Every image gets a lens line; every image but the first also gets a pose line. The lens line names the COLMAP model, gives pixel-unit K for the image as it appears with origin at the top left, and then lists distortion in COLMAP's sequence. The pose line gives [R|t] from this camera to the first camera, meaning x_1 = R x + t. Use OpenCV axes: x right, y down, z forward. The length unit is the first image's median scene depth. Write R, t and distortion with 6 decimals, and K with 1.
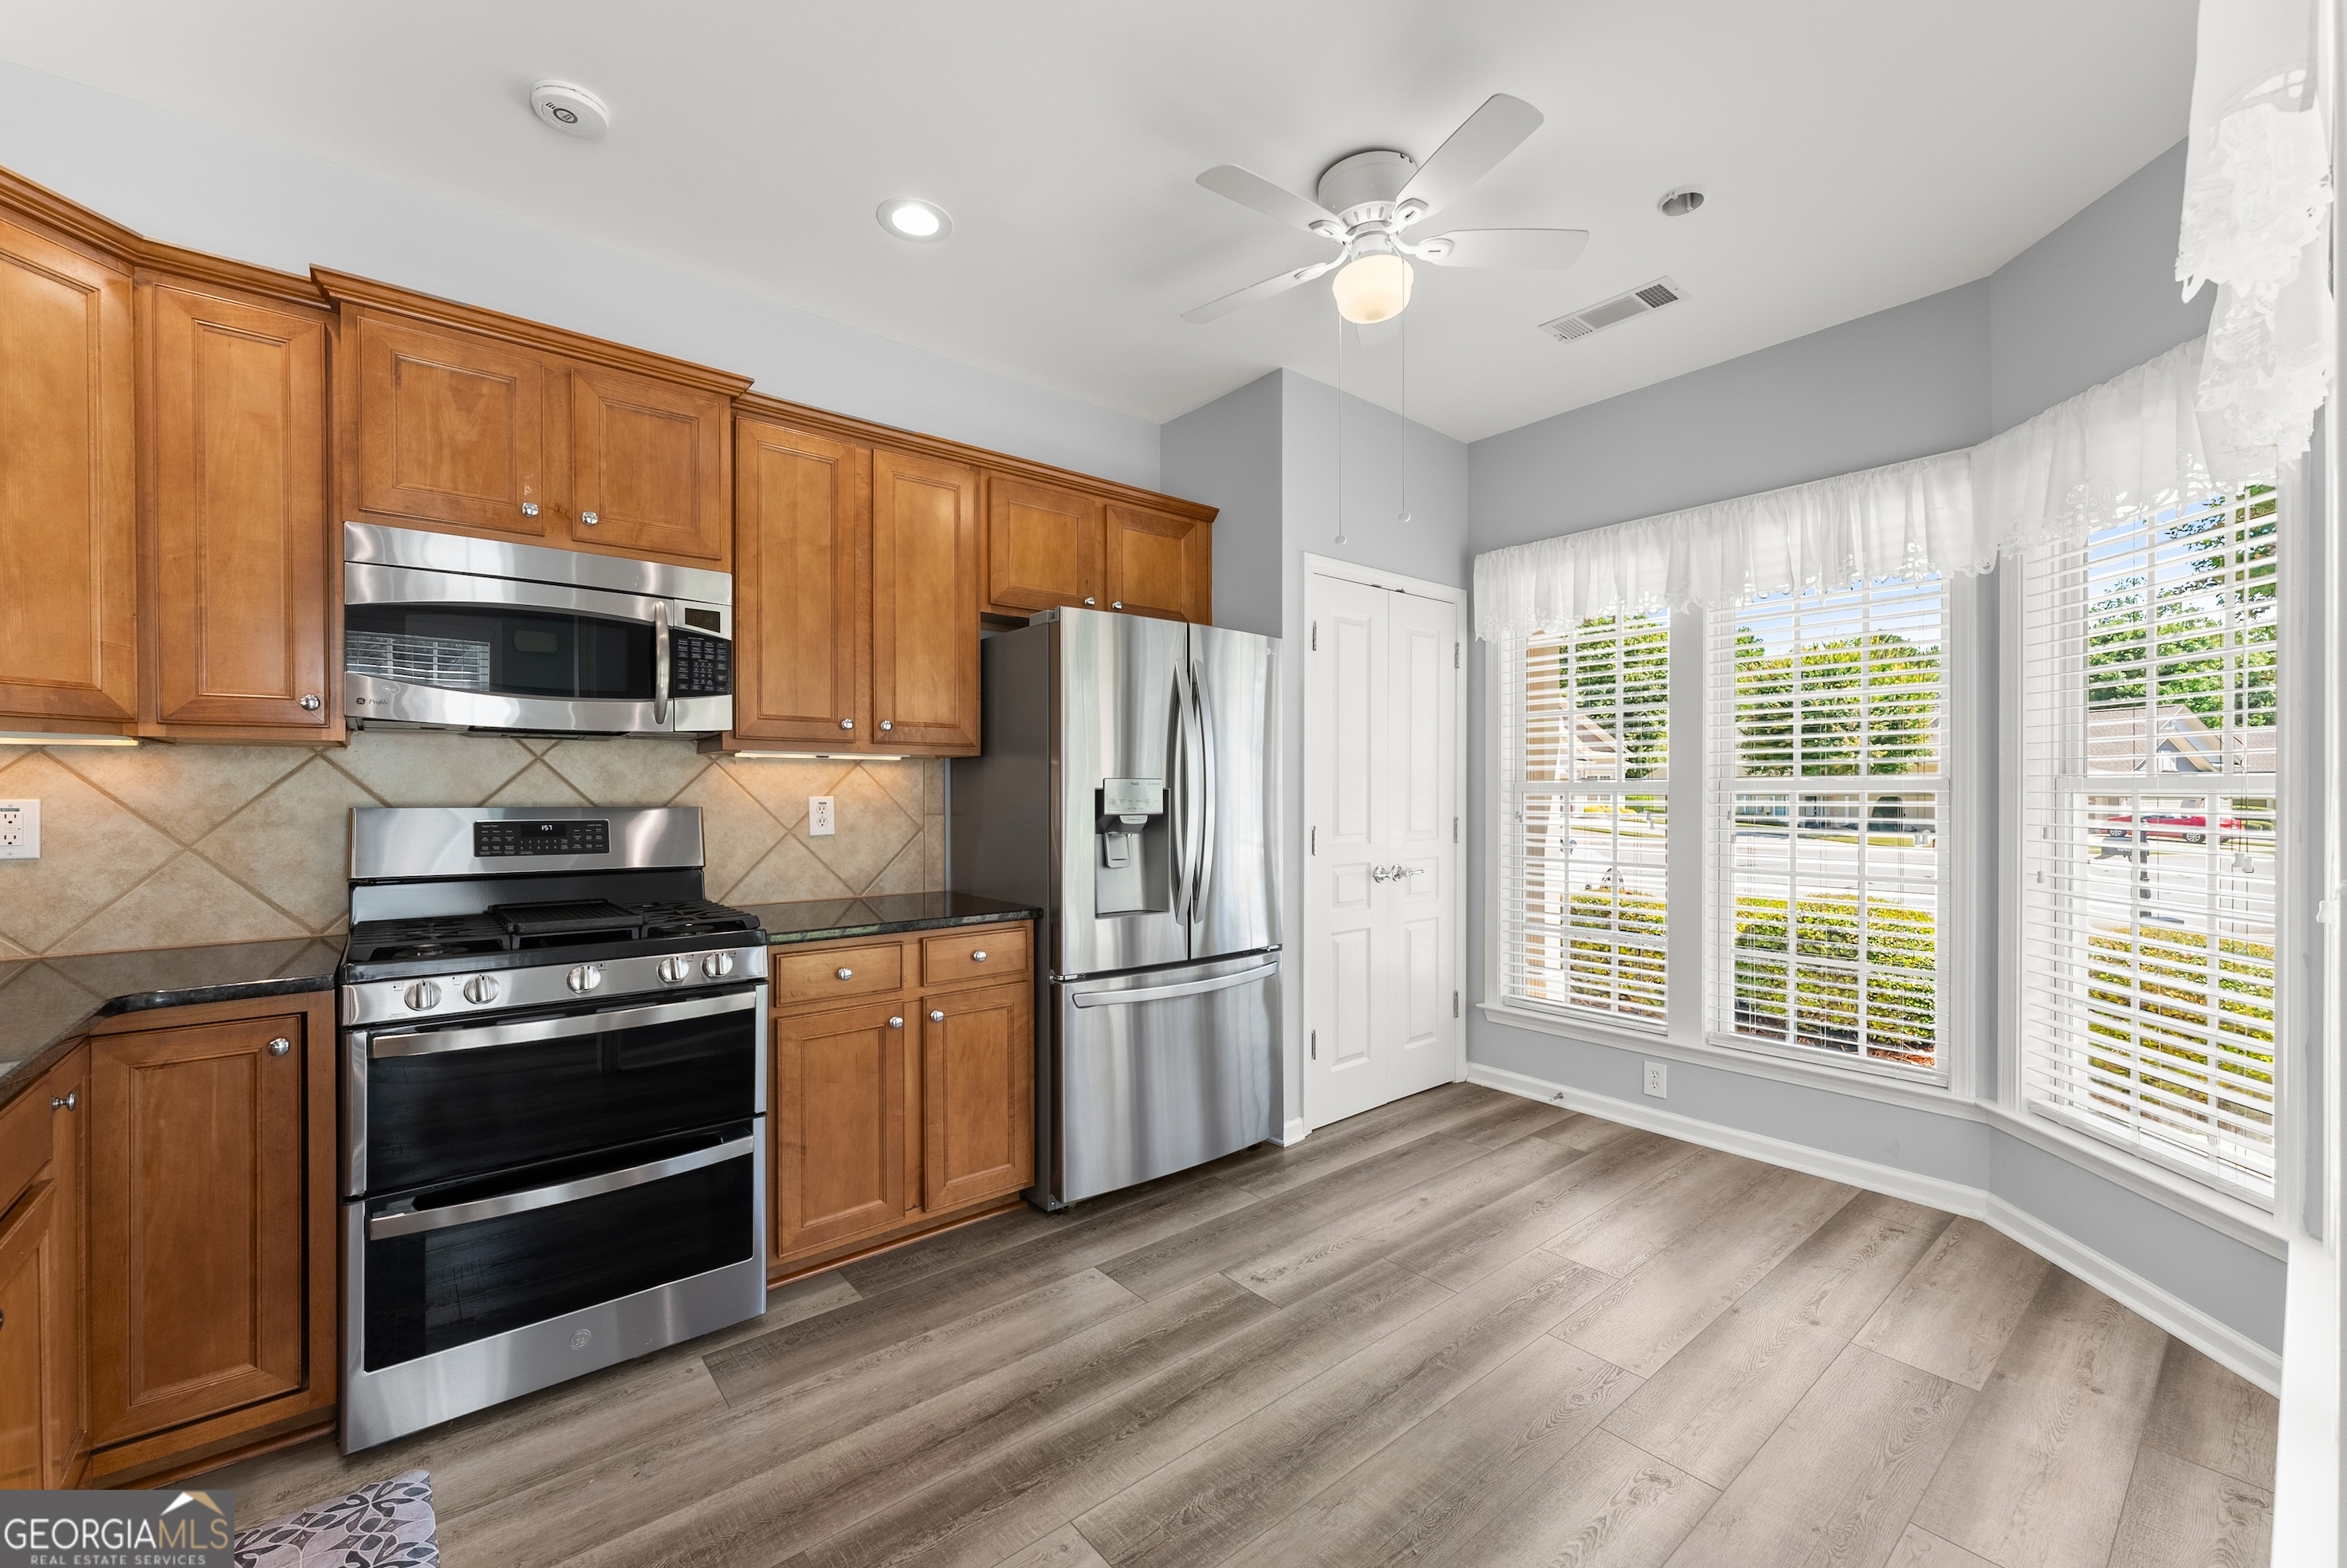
lens RADIAL K [[946.6, 0, 1173.4], [0, 946.6, 789.5], [0, 0, 1]] dist [-0.002720, -0.000212]
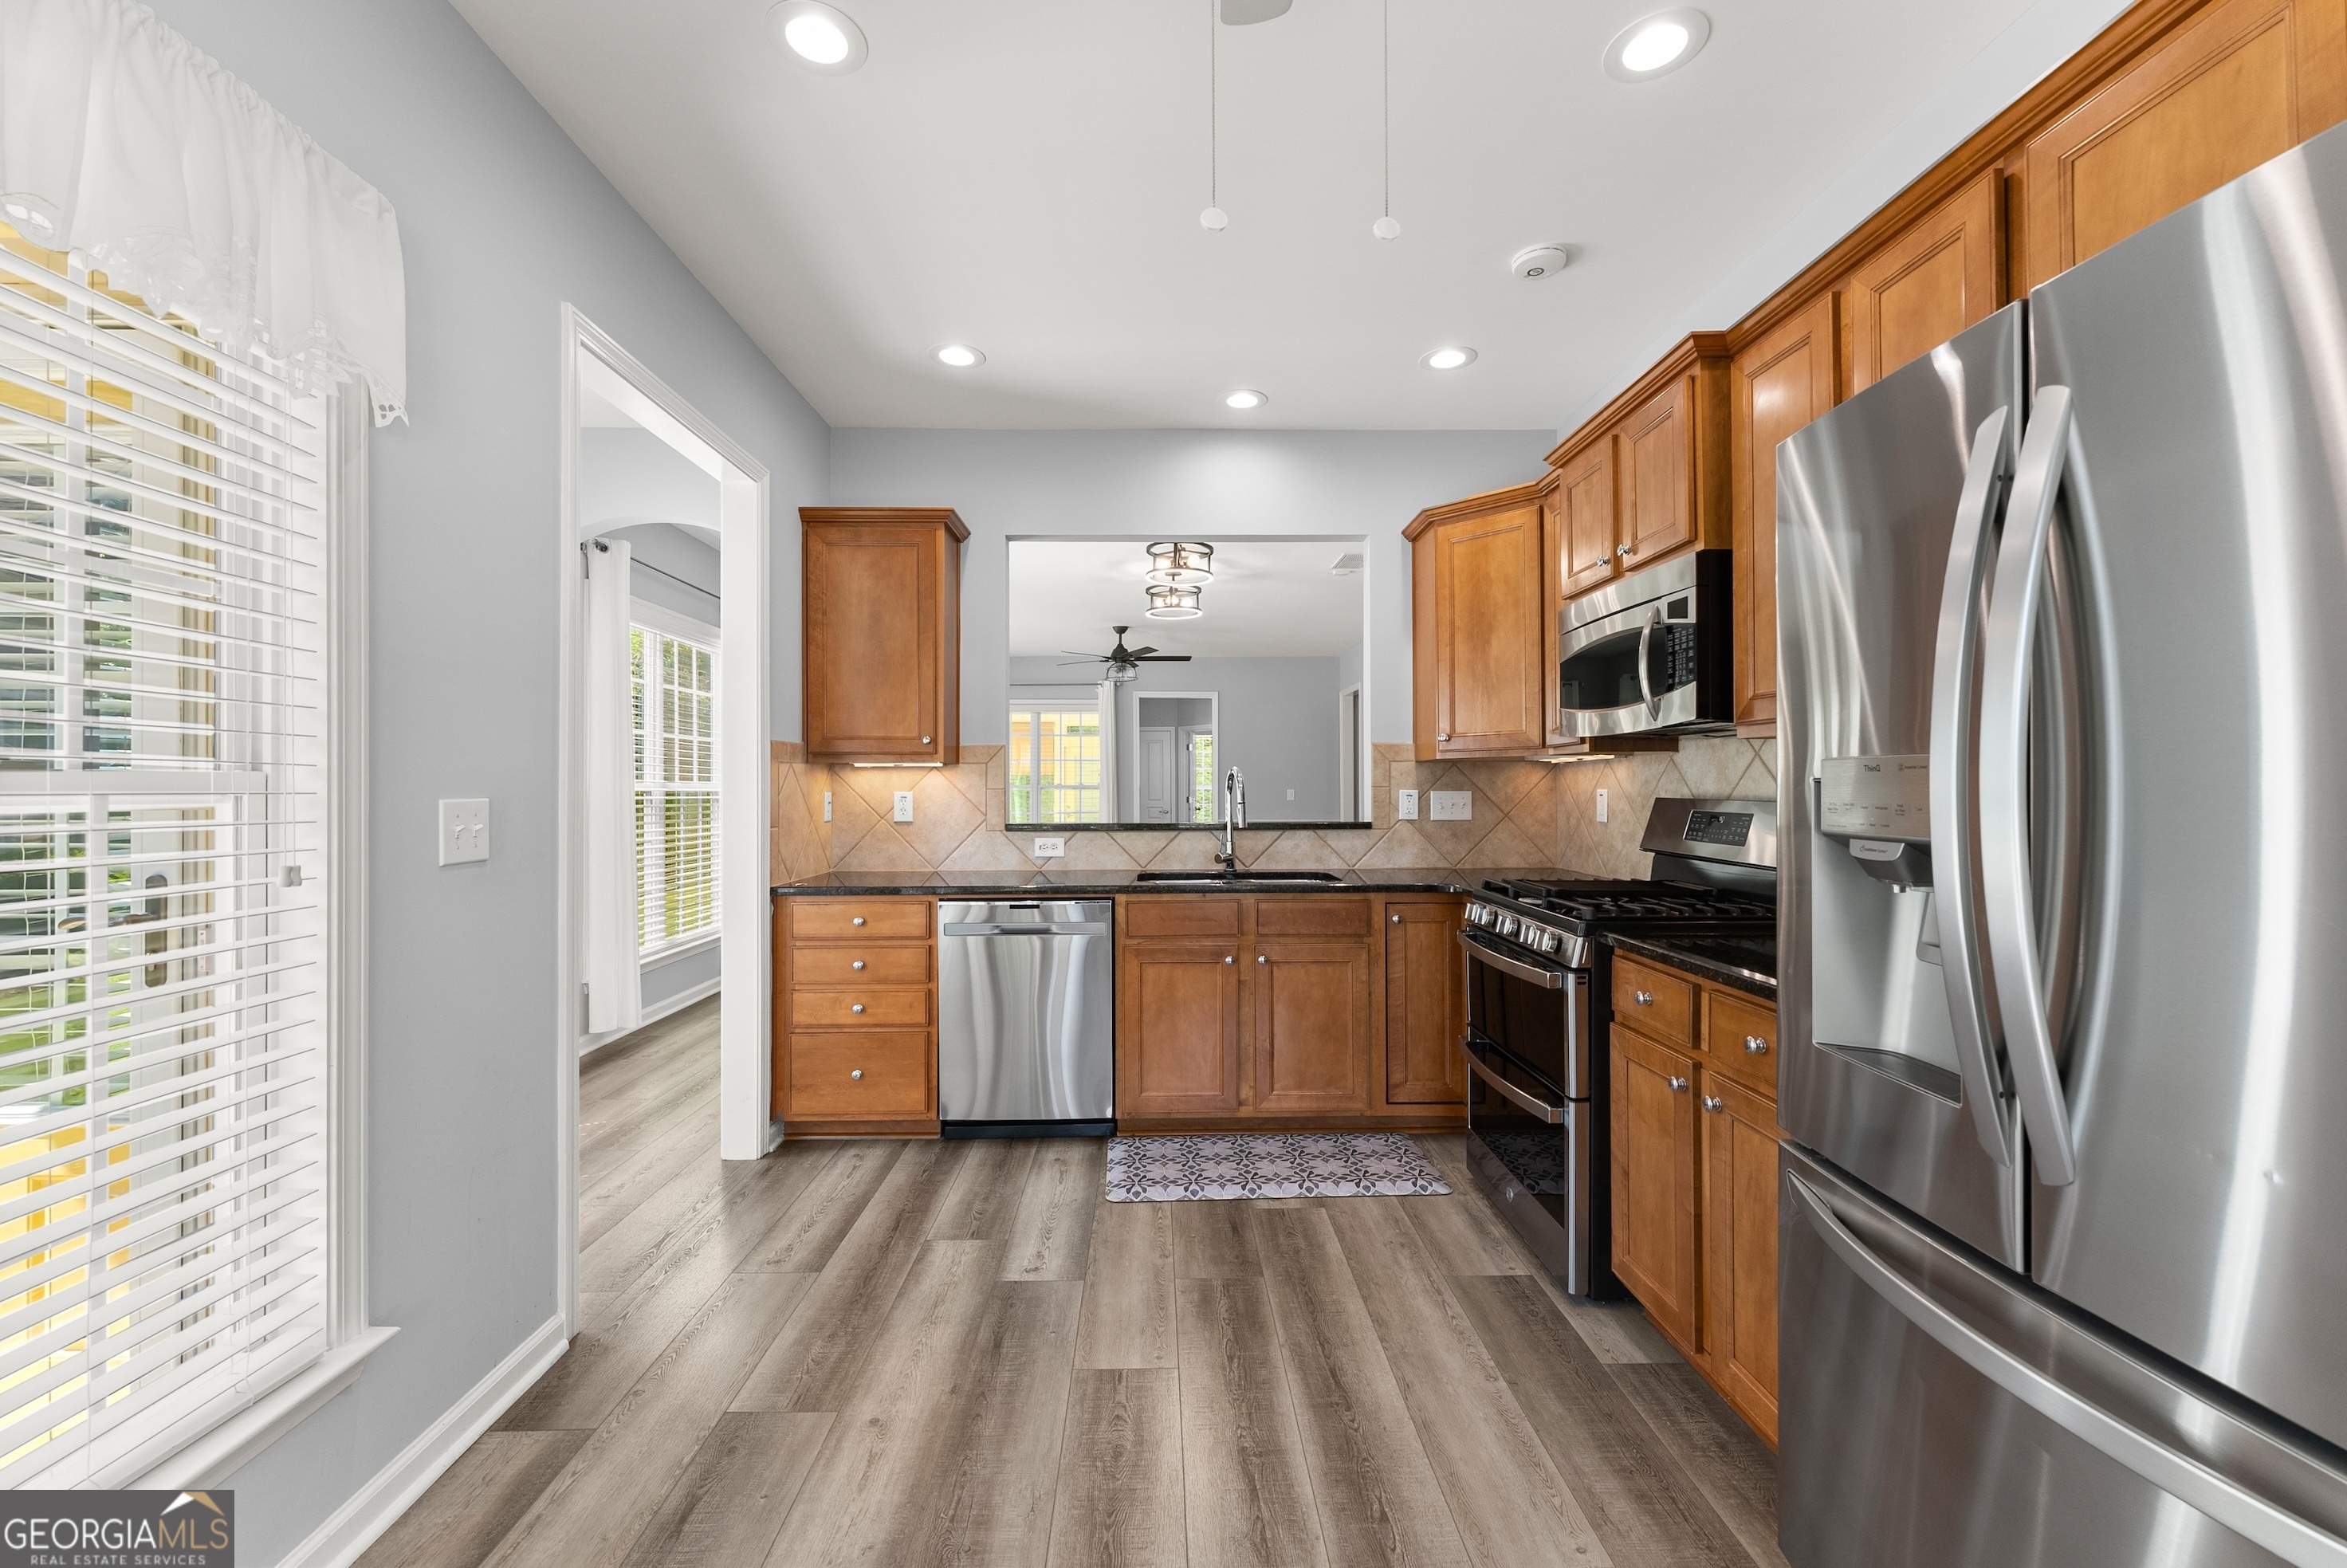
lens RADIAL K [[946.6, 0, 1174.1], [0, 946.6, 784.3], [0, 0, 1]] dist [-0.002720, -0.000212]
pose [[-0.620945, -0.001545, -0.783852, 0.664660], [-0.001939, 0.999998, -0.000435, 0.002688], [0.783851, 0.001250, -0.620947, 1.347474]]
